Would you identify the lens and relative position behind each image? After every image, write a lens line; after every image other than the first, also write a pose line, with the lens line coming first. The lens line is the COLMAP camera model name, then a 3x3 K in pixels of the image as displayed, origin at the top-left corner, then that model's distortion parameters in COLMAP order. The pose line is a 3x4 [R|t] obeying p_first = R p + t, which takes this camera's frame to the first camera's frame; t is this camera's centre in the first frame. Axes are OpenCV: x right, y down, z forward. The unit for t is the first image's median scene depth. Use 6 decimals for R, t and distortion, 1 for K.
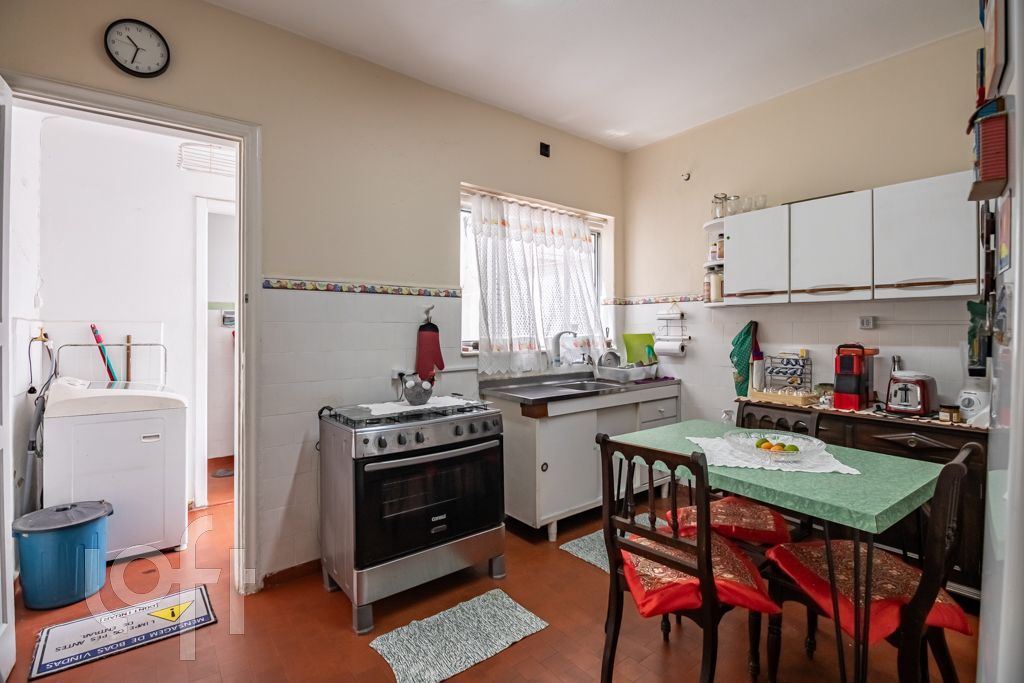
lens RADIAL K [[479.2, 0, 521.4], [0, 479.2, 326.7], [0, 0, 1]] dist [-0.002315, -0.011331]
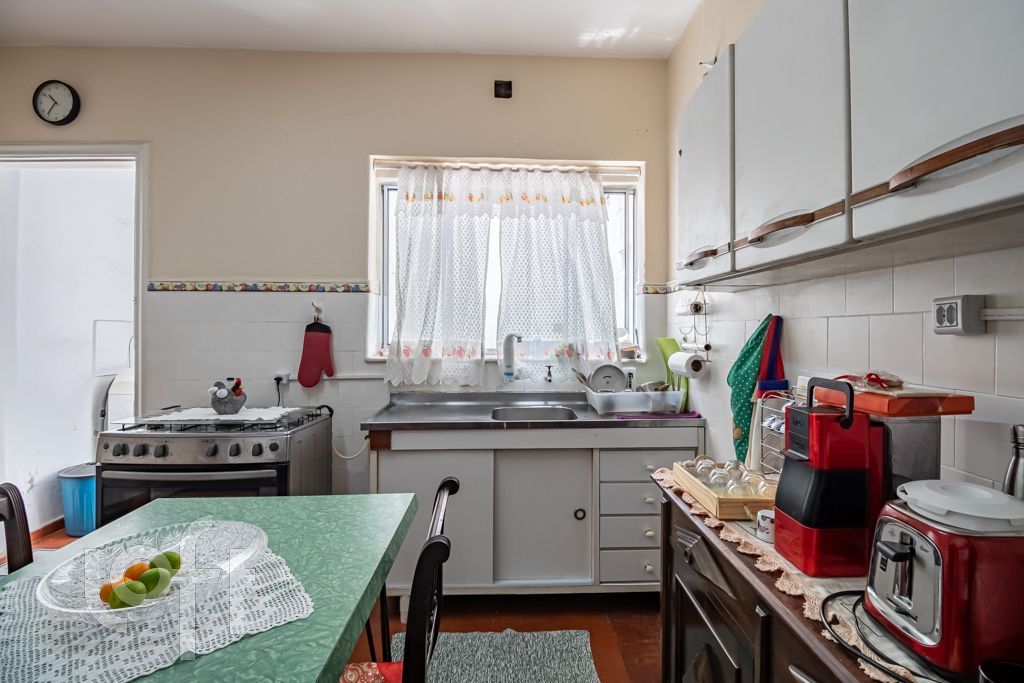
lens RADIAL K [[479.2, 0, 528.0], [0, 479.2, 327.5], [0, 0, 1]] dist [-0.002315, -0.011331]
pose [[0.802573, 0.001553, -0.596553, 0.636466], [-0.001657, 0.999999, 0.000373, 0.000587], [0.596552, 0.000689, 0.802574, 0.518522]]
